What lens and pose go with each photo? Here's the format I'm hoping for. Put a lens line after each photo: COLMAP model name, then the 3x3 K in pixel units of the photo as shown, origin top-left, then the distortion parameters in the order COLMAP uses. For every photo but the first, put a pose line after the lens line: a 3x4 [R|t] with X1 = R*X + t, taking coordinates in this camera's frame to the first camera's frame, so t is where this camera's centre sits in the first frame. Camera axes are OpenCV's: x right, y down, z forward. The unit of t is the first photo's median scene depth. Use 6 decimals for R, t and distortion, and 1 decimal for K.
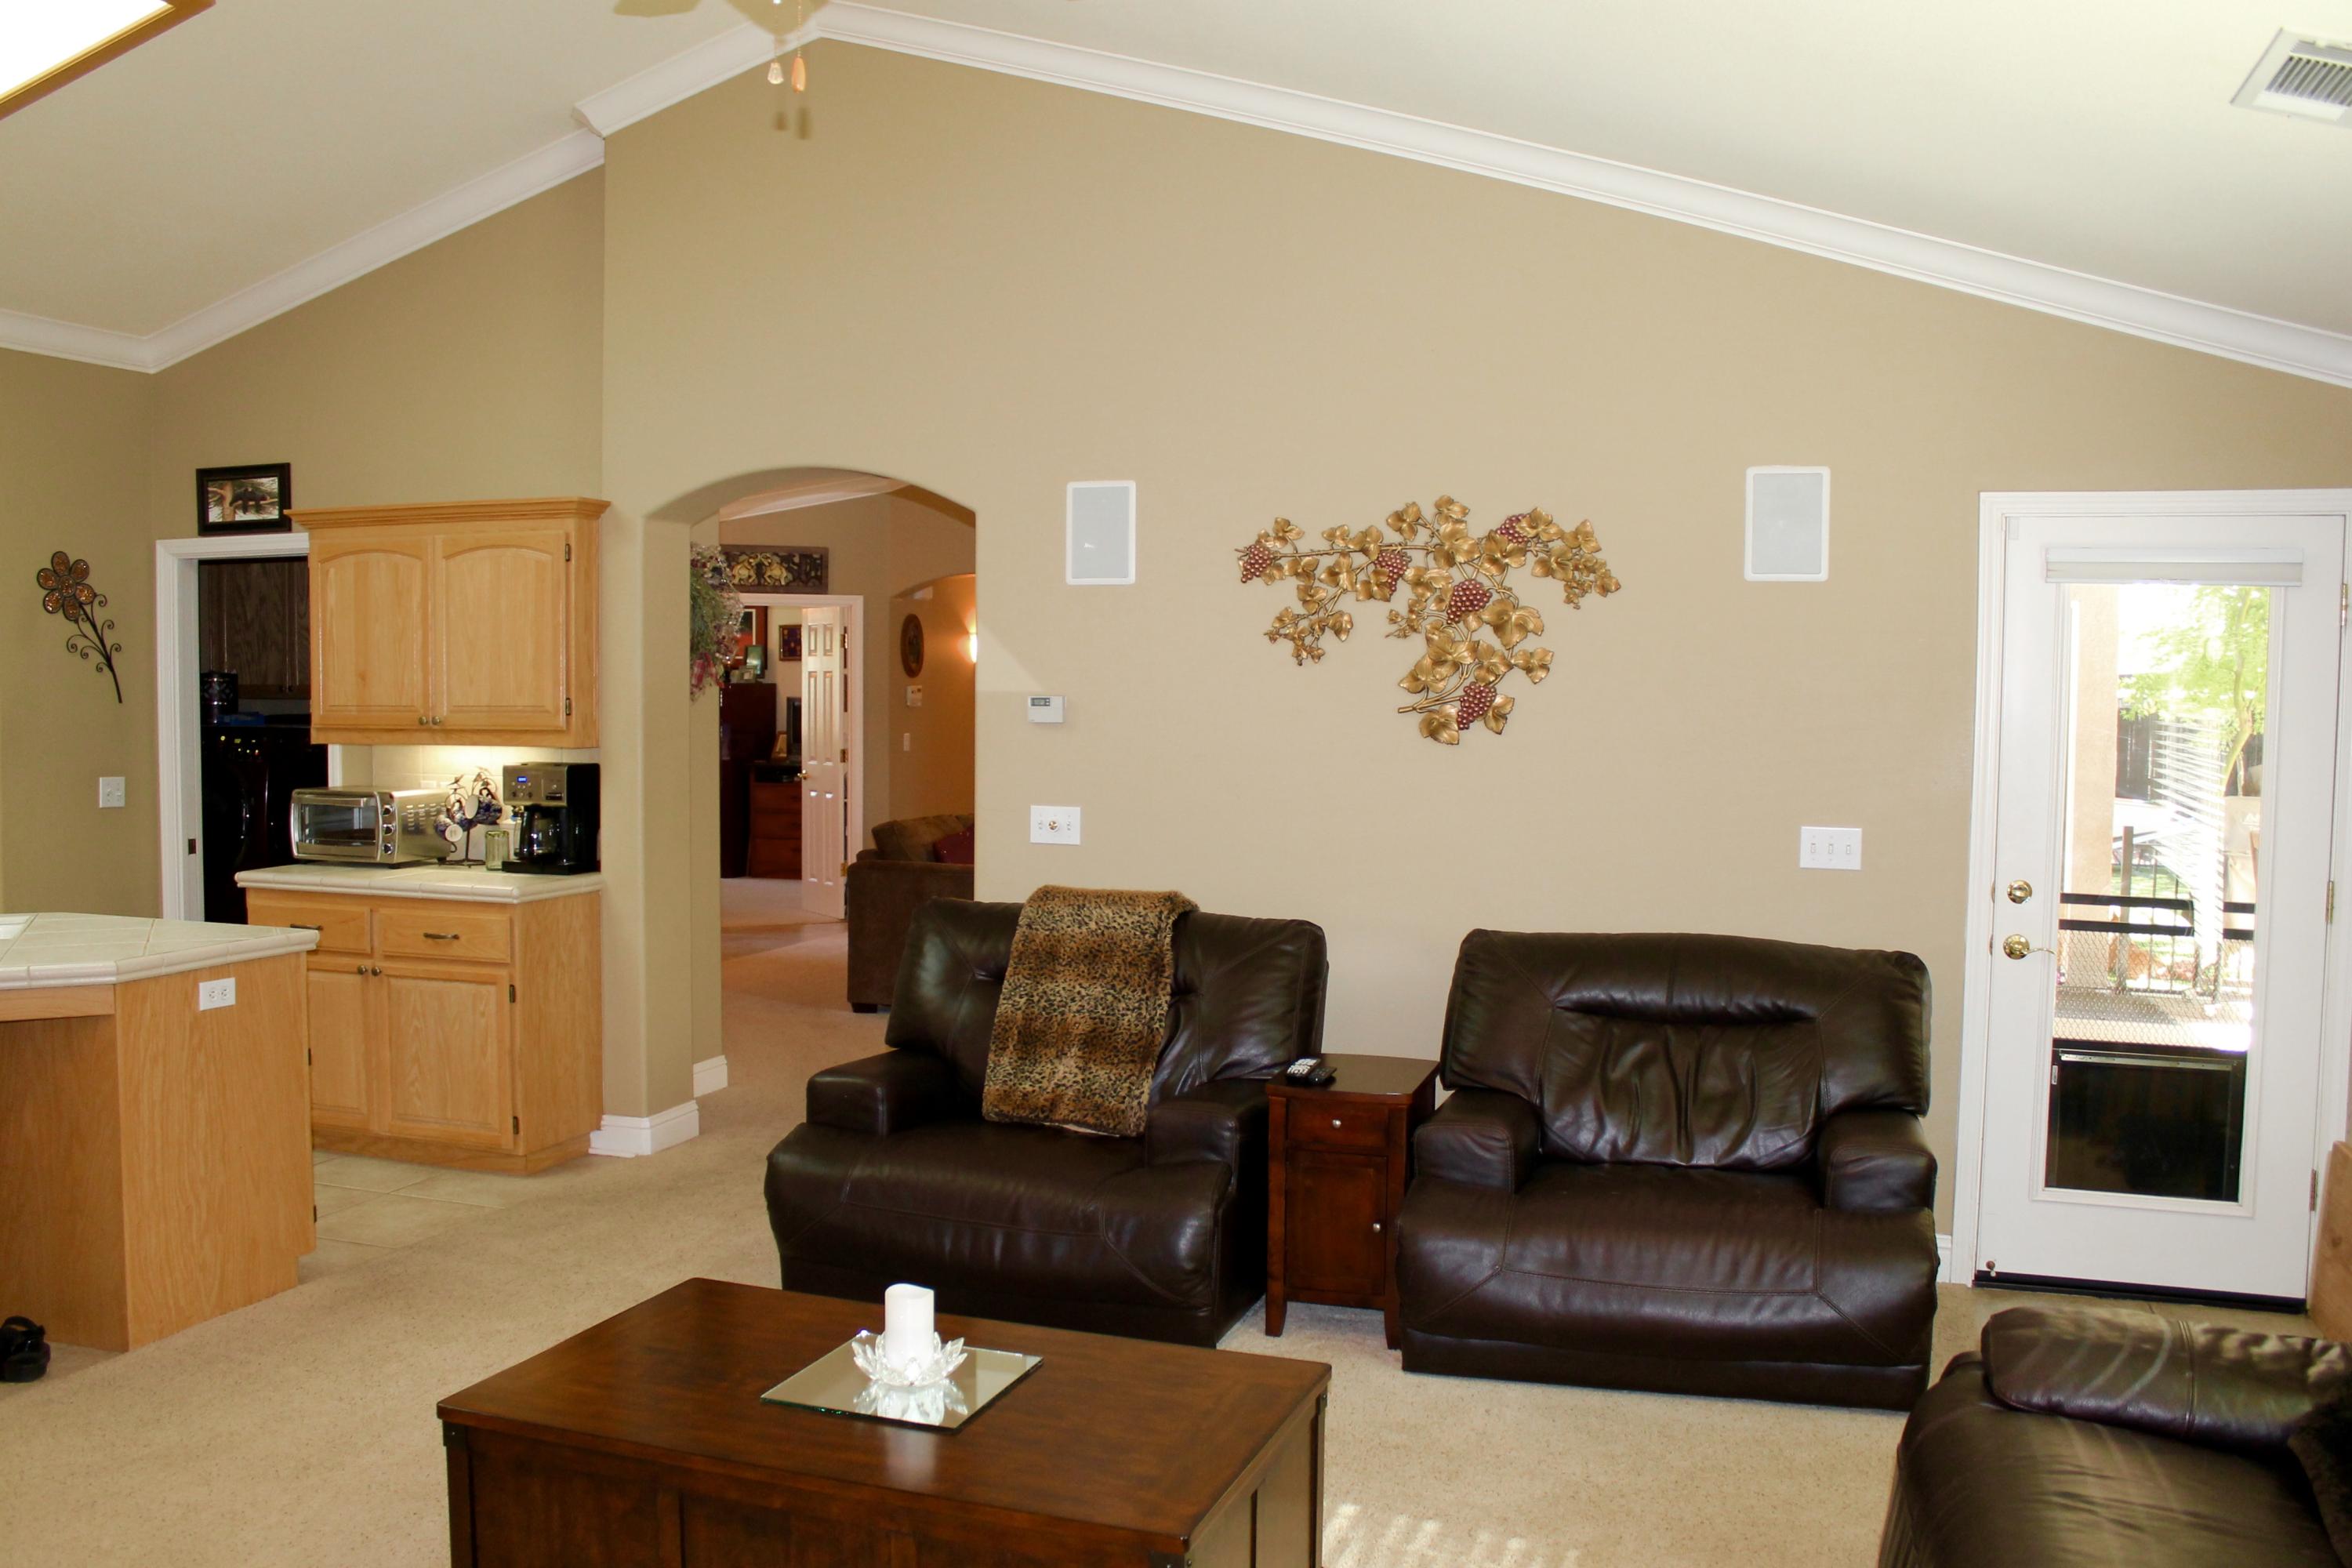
lens RADIAL K [[1979.1, 0, 1169.1], [0, 1979.1, 788.1], [0, 0, 1]] dist [-0.171264, 0.157034]
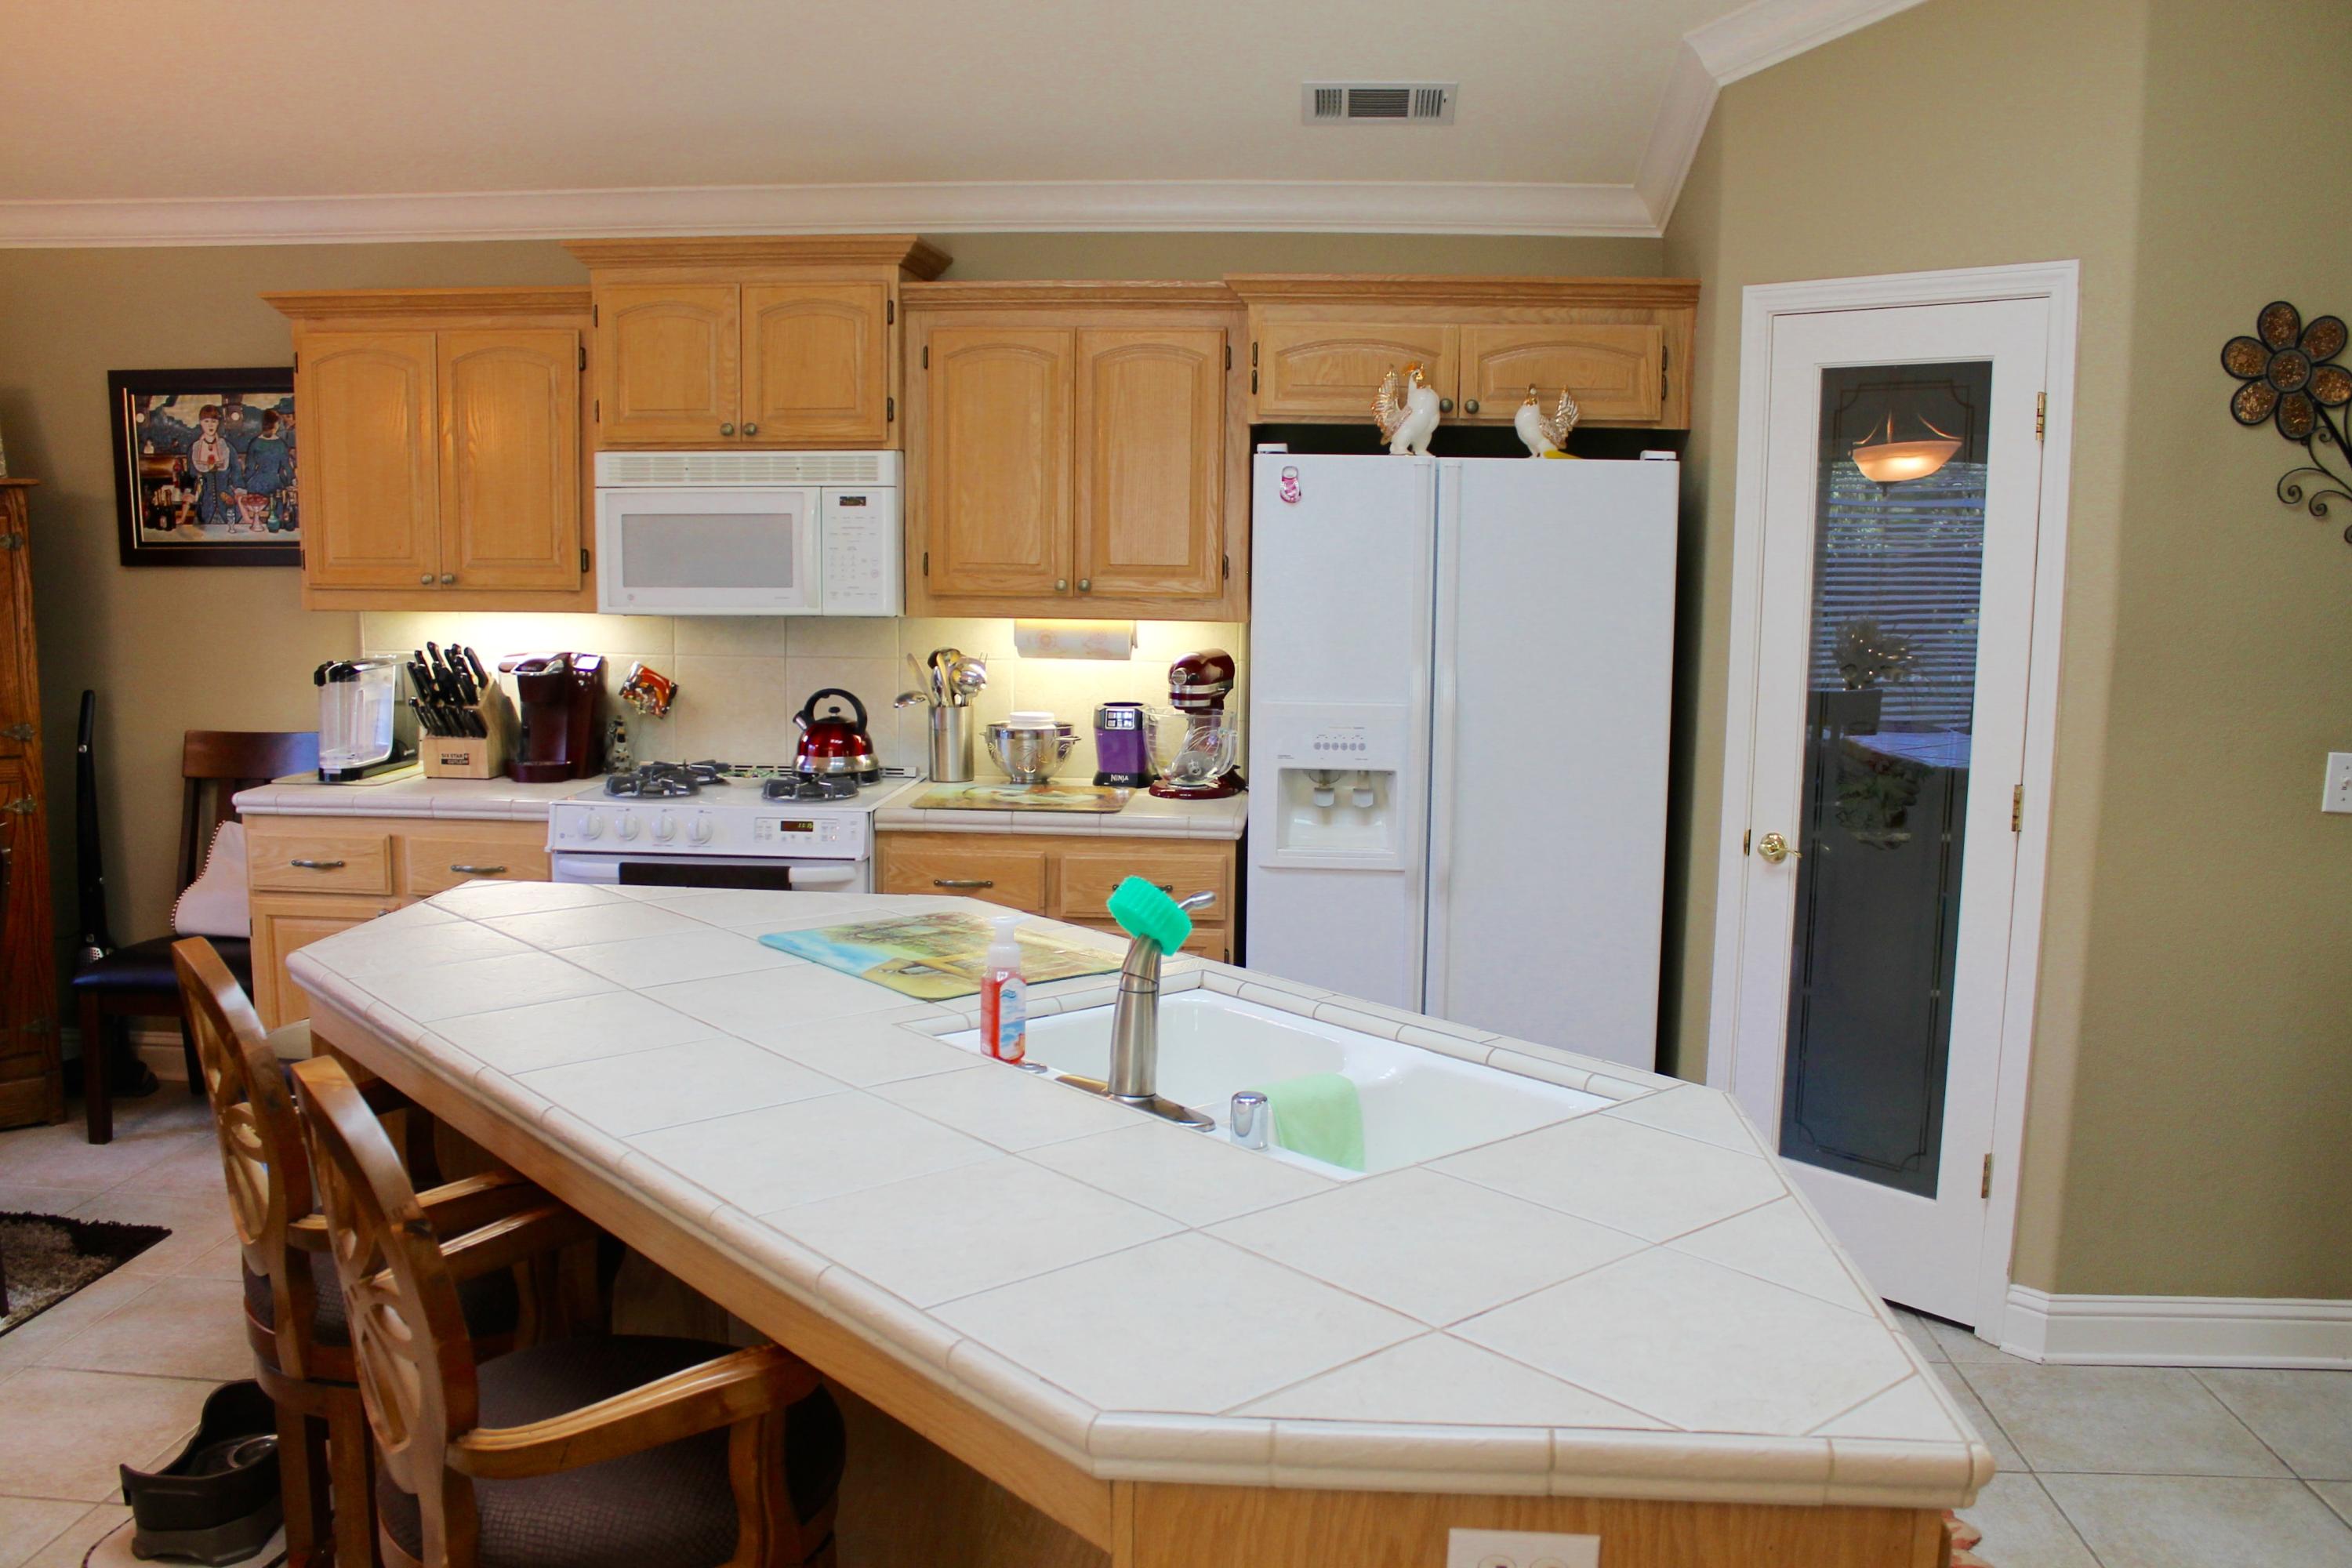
lens RADIAL K [[1979.1, 0, 1169.1], [0, 1979.1, 788.1], [0, 0, 1]] dist [-0.171264, 0.157034]
pose [[0.245223, 0.119242, -0.962106, -0.232655], [-0.064762, 0.992205, 0.106466, -0.045433], [0.967301, 0.036200, 0.251033, 0.862756]]
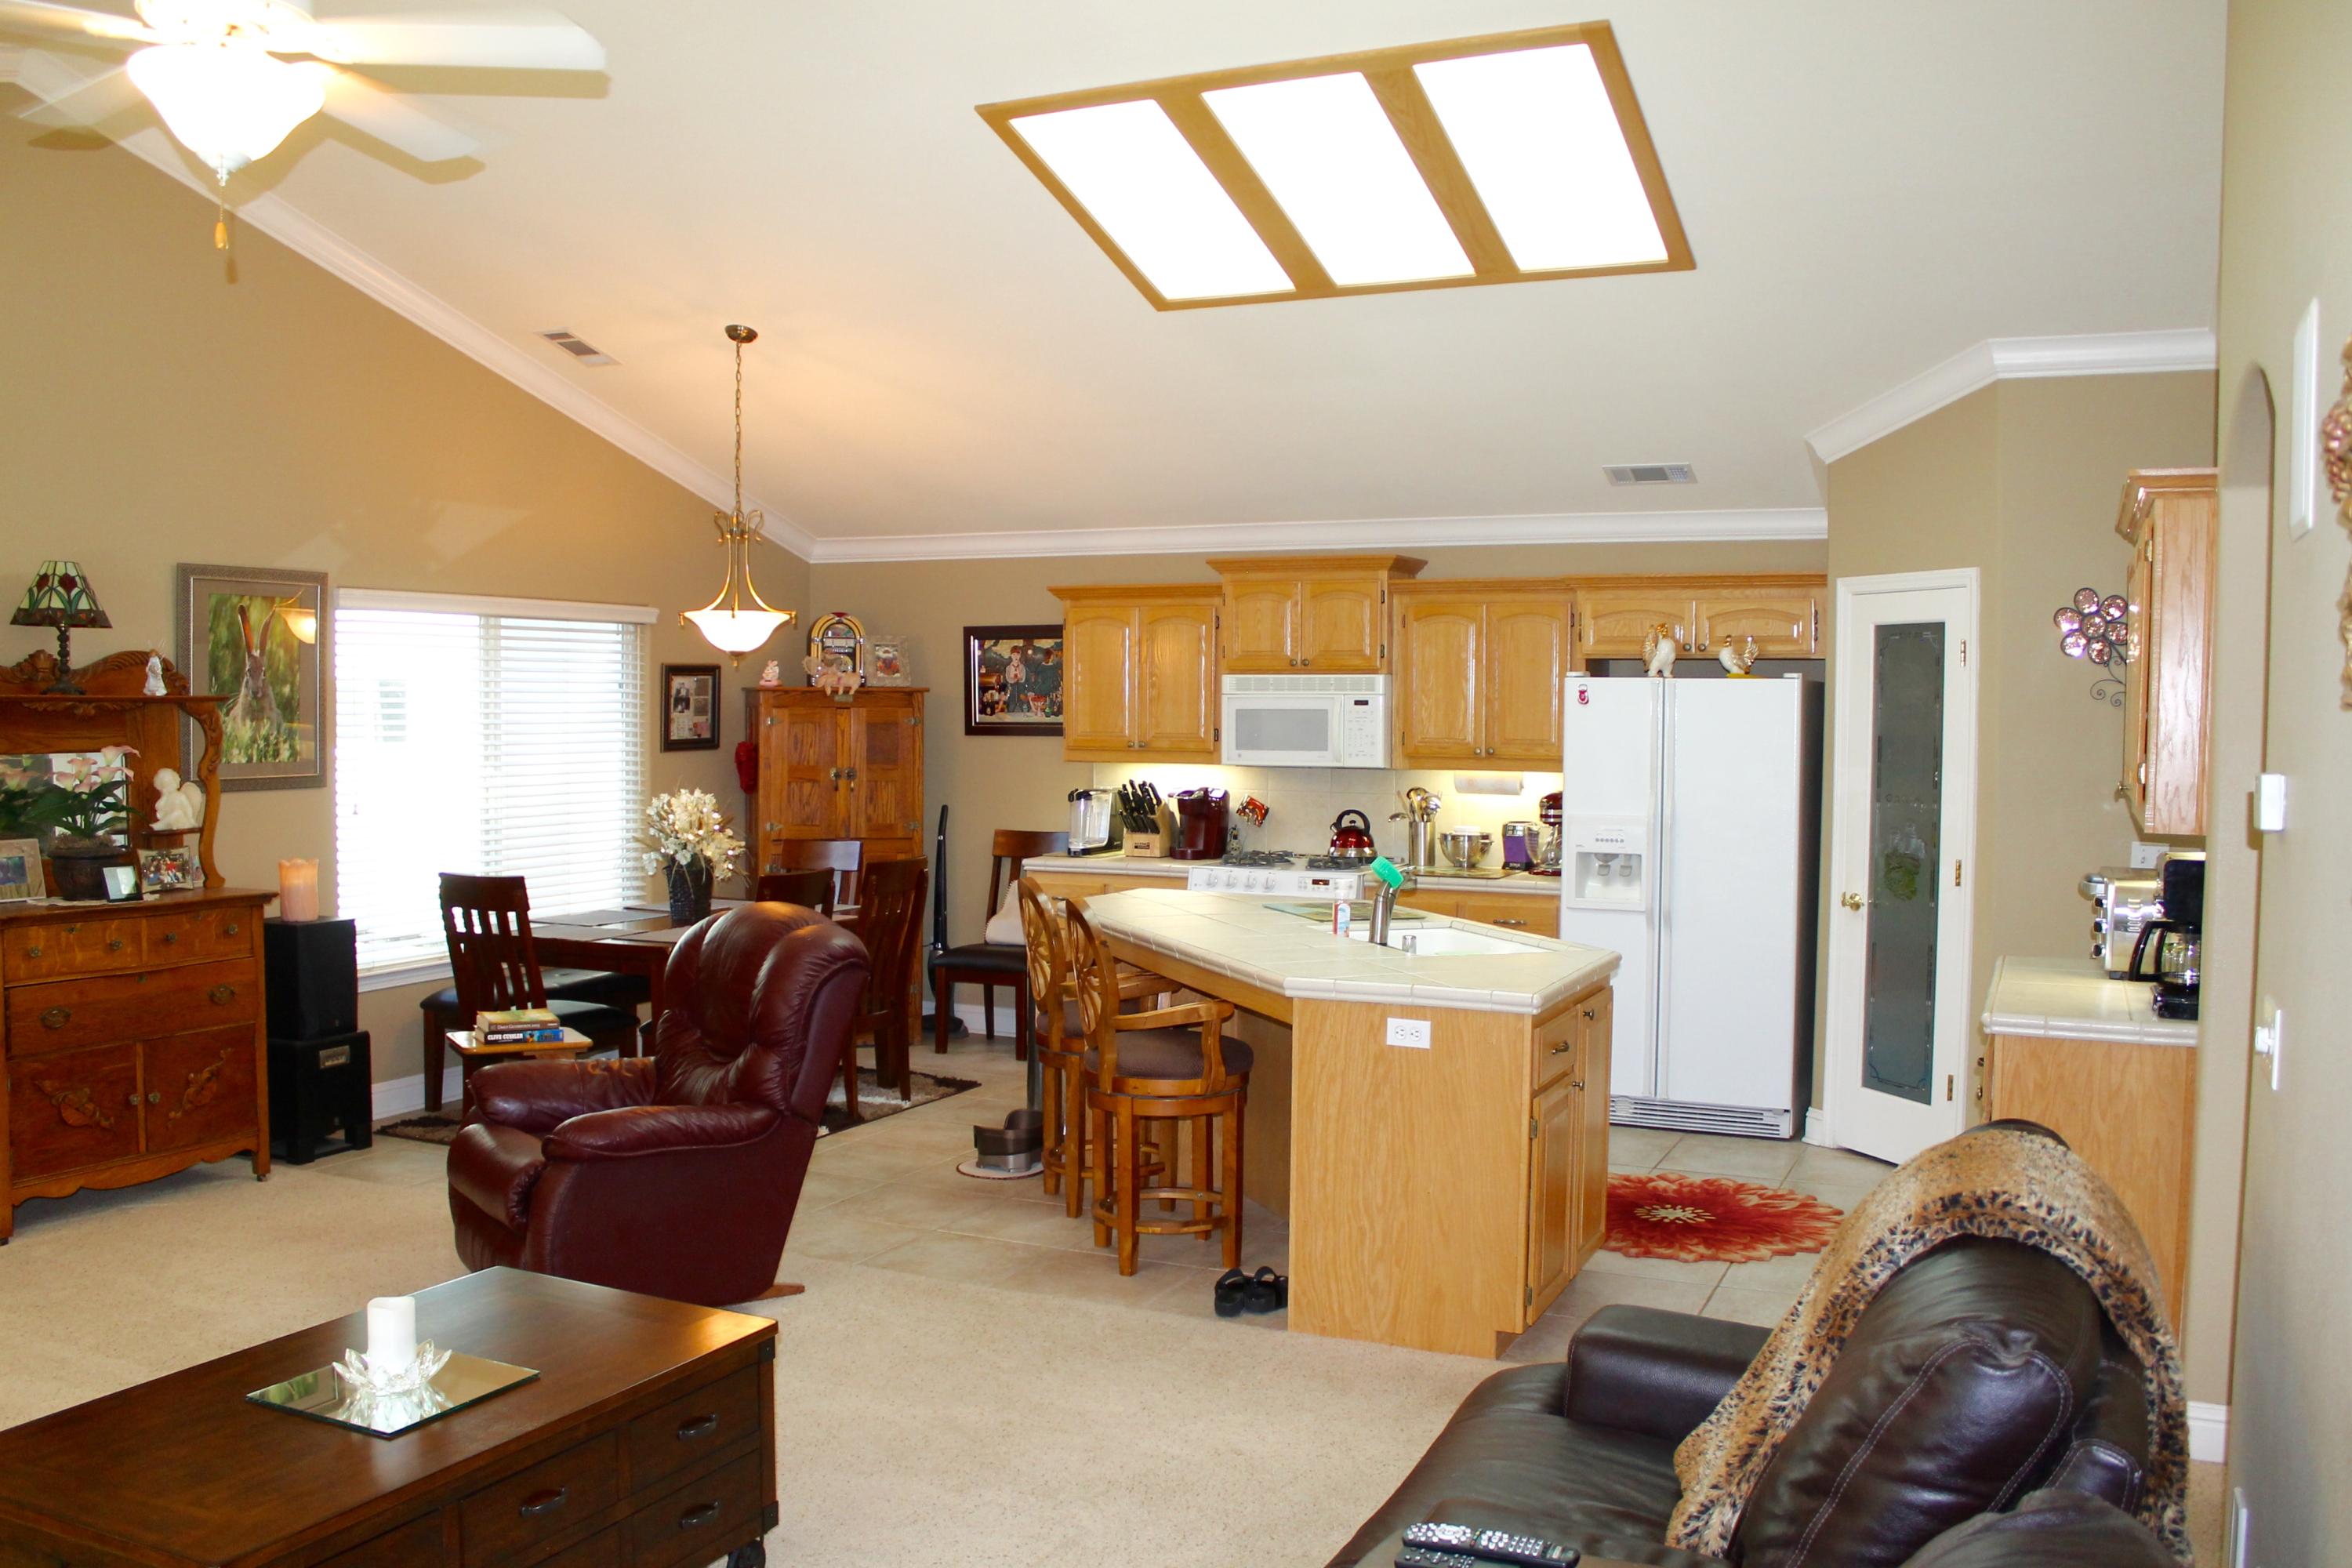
lens RADIAL K [[1979.1, 0, 1169.1], [0, 1979.1, 788.1], [0, 0, 1]] dist [-0.171264, 0.157034]
pose [[-0.110219, 0.030355, -0.993444, 0.547340], [-0.065375, 0.997148, 0.037722, -0.052645], [0.991755, 0.069104, -0.107920, 0.979549]]
